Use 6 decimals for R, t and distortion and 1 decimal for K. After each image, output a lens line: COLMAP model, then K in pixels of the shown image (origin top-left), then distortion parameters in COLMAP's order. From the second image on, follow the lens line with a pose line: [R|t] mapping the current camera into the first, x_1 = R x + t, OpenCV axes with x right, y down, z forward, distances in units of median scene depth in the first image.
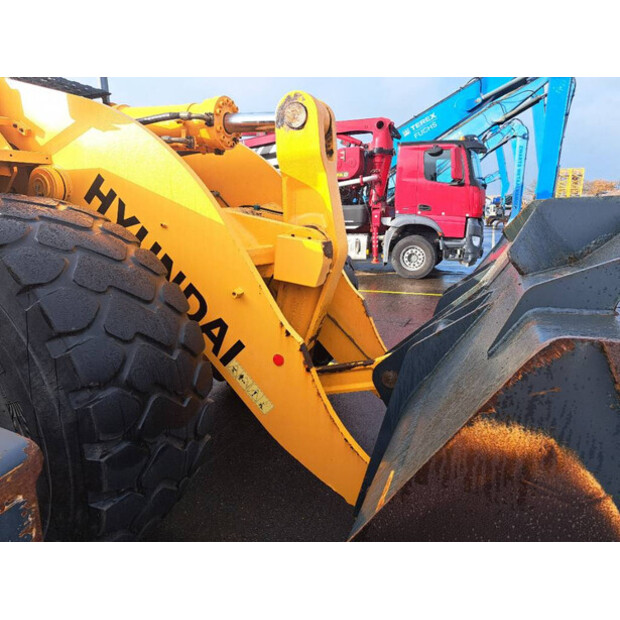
lens RADIAL K [[453.7, 0, 310.0], [0, 453.7, 310.0], [0, 0, 1]] dist [0.099198, -0.109558]
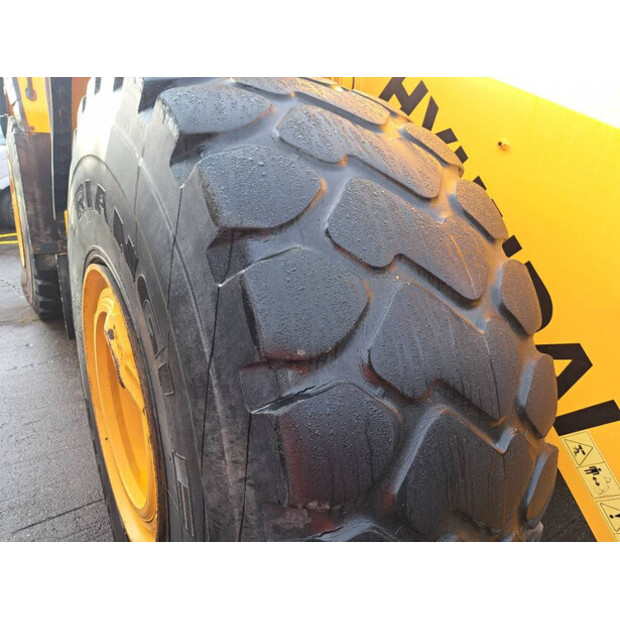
lens RADIAL K [[453.7, 0, 310.0], [0, 453.7, 310.0], [0, 0, 1]] dist [0.099198, -0.109558]
pose [[0.845623, 0.226911, -0.483149, -0.302983], [-0.182618, 0.973510, 0.137585, -0.048321], [0.501570, -0.028114, 0.864660, 0.622099]]
